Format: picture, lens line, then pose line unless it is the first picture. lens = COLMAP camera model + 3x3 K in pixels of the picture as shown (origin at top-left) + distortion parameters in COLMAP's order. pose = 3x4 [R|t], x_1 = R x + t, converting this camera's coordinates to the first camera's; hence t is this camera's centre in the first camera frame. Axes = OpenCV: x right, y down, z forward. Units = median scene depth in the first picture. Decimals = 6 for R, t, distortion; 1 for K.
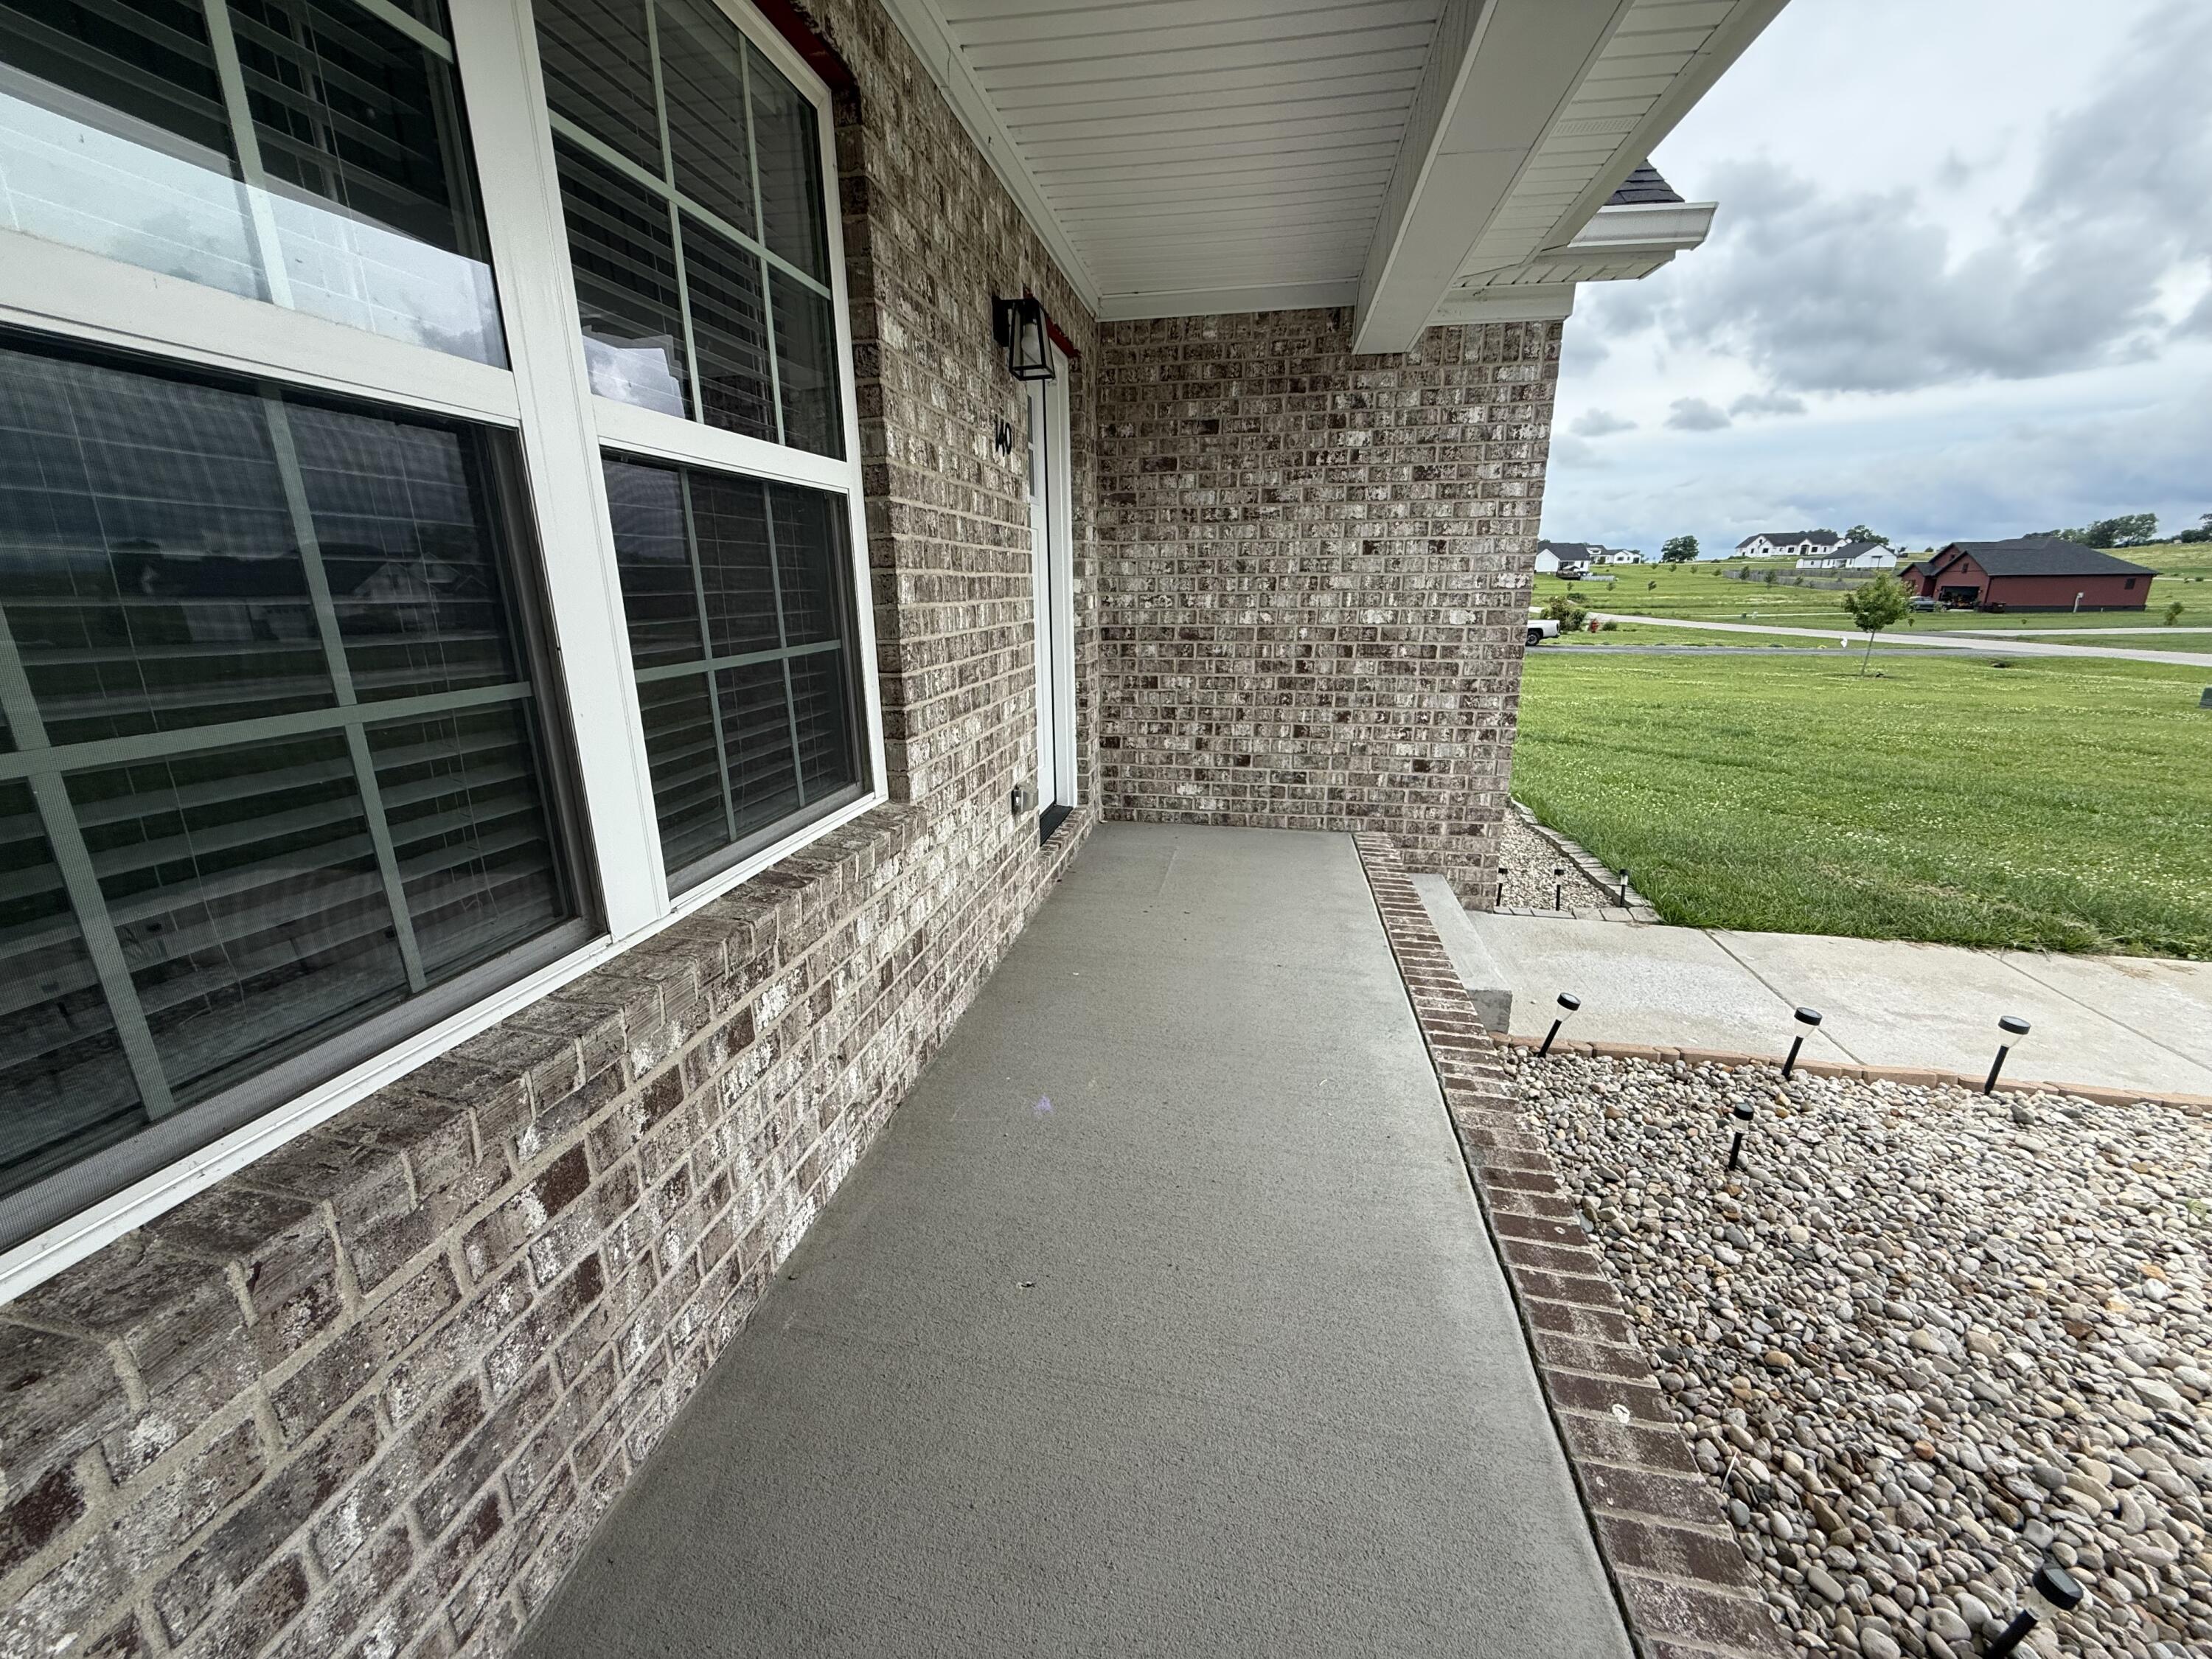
lens RADIAL K [[880.9, 0, 1099.9], [0, 880.9, 830.9], [0, 0, 1]] dist [-0.002002, 0.000587]
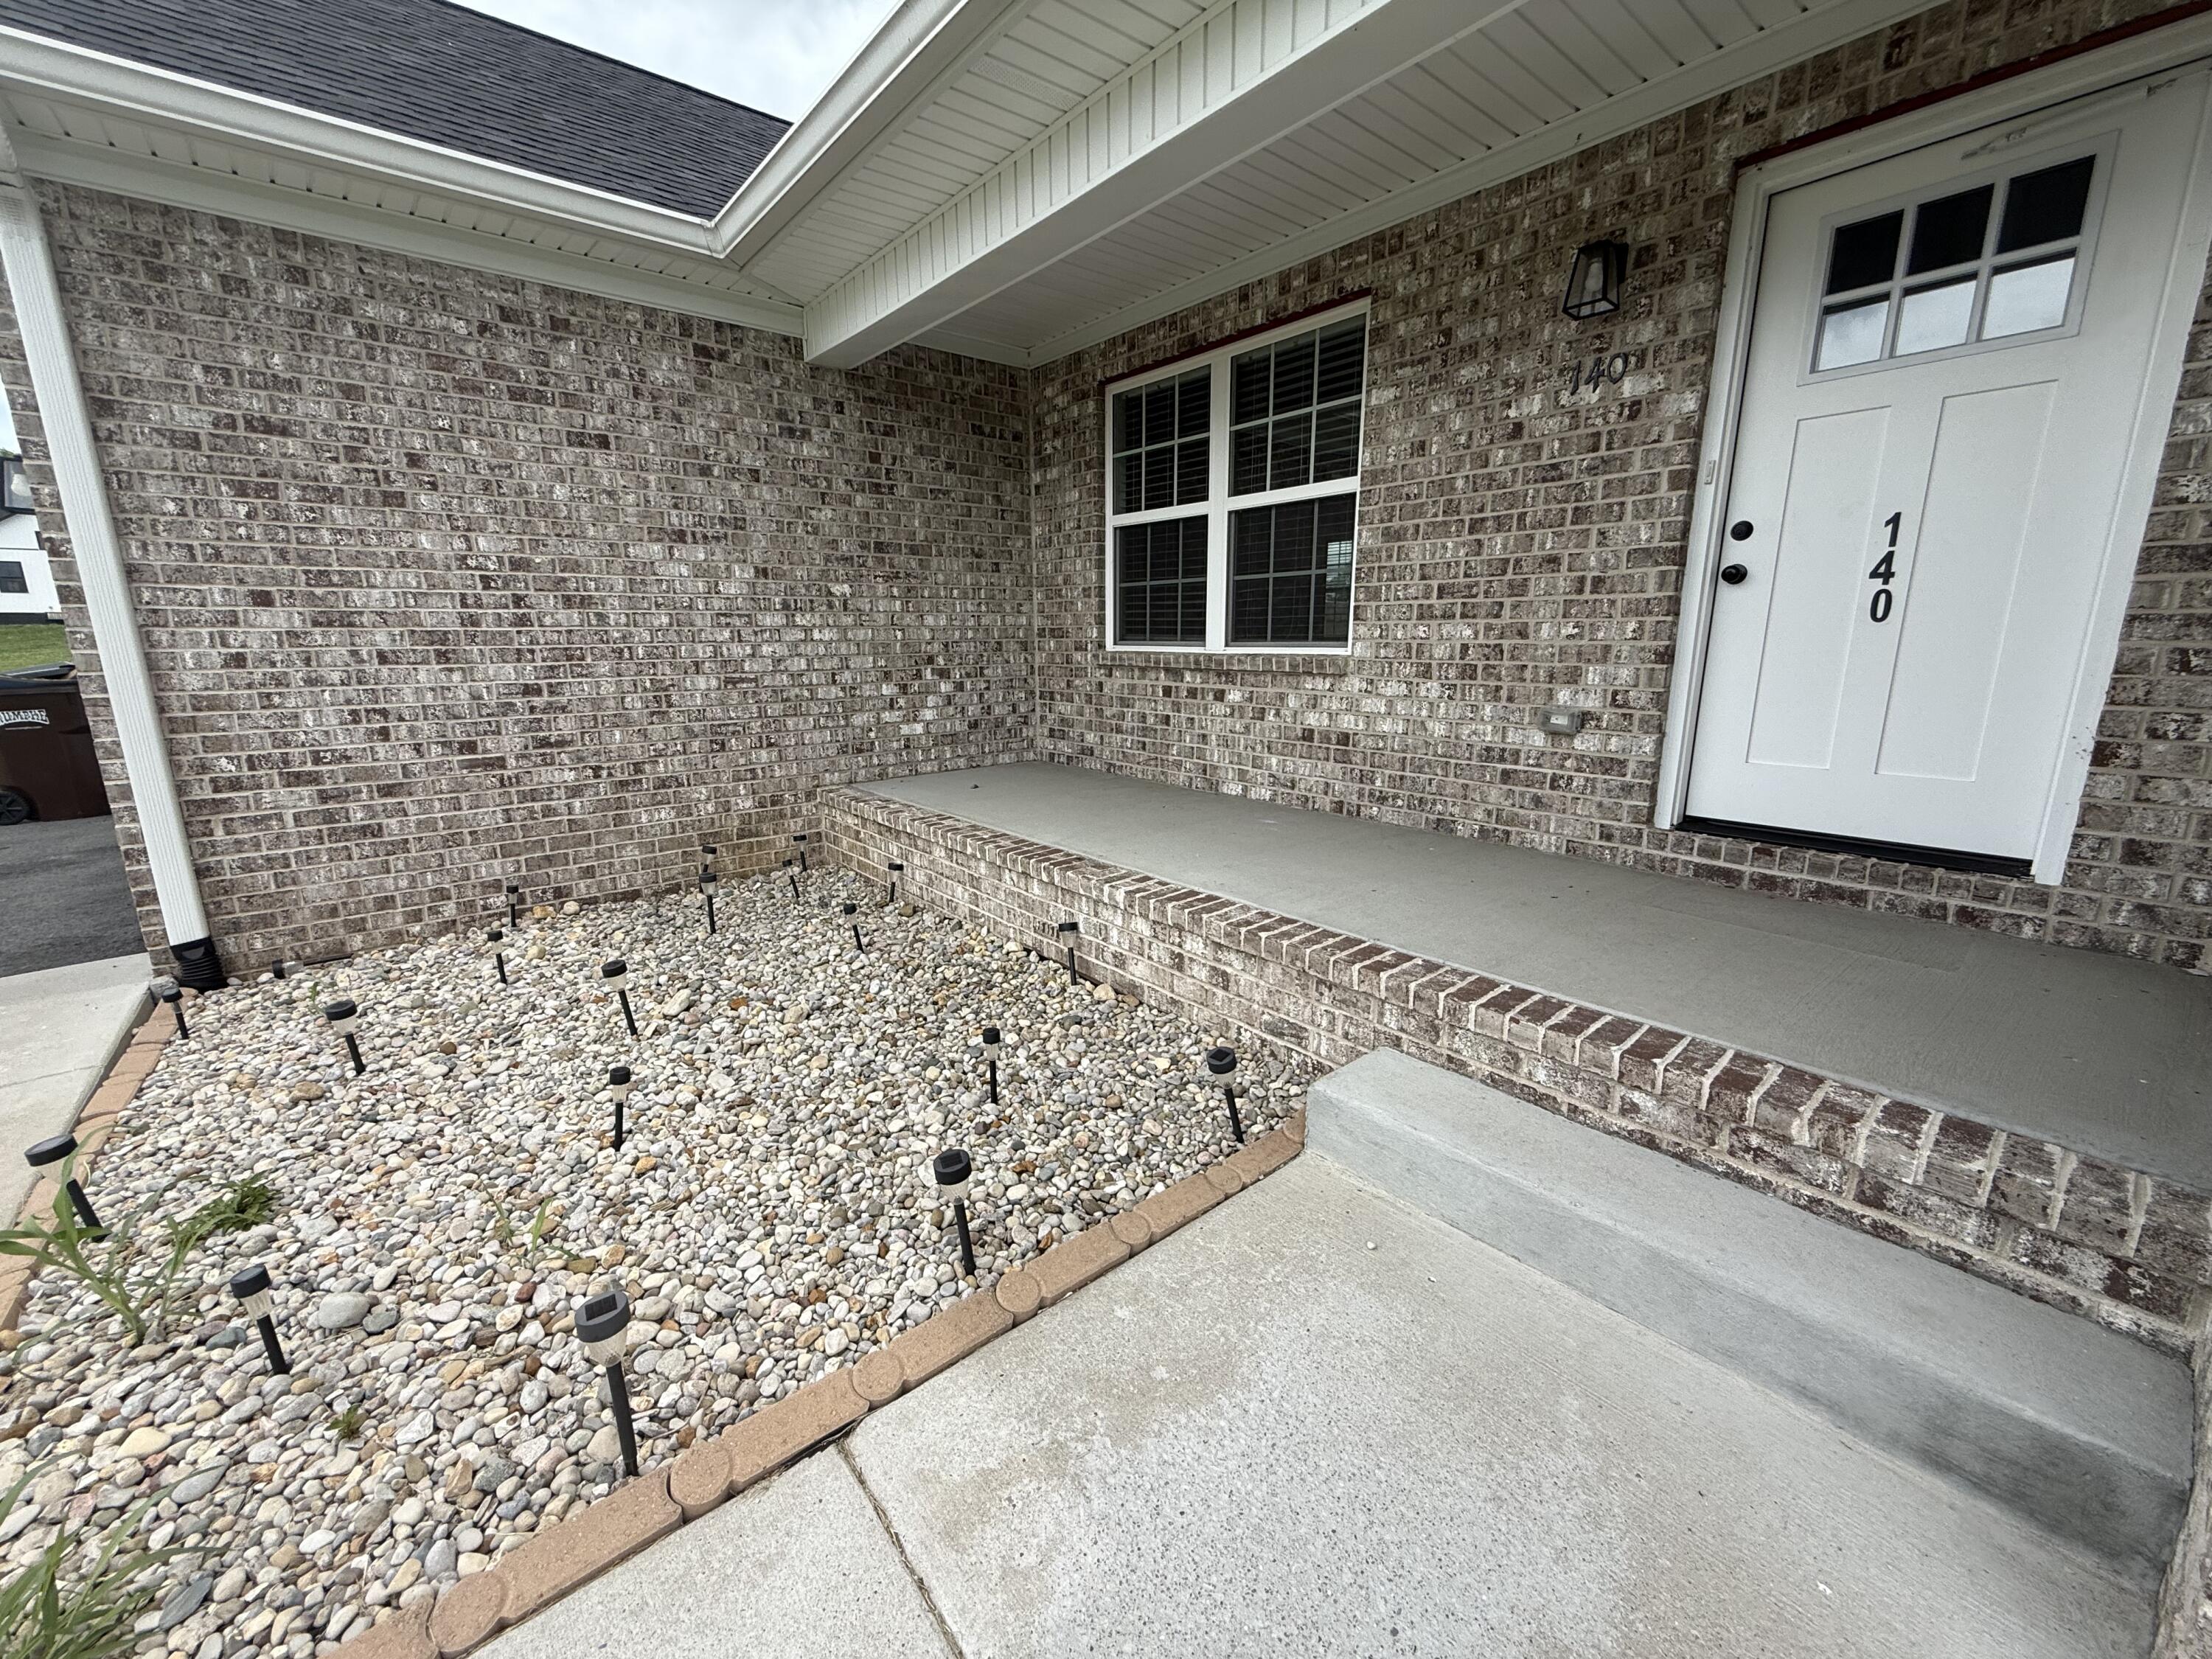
lens RADIAL K [[880.9, 0, 1099.9], [0, 880.9, 830.9], [0, 0, 1]] dist [-0.002002, 0.000587]
pose [[-0.642995, 0.176522, -0.745250, 1.698714], [-0.199958, 0.900632, 0.385848, -0.339858], [0.739306, 0.397117, -0.543805, 1.944006]]
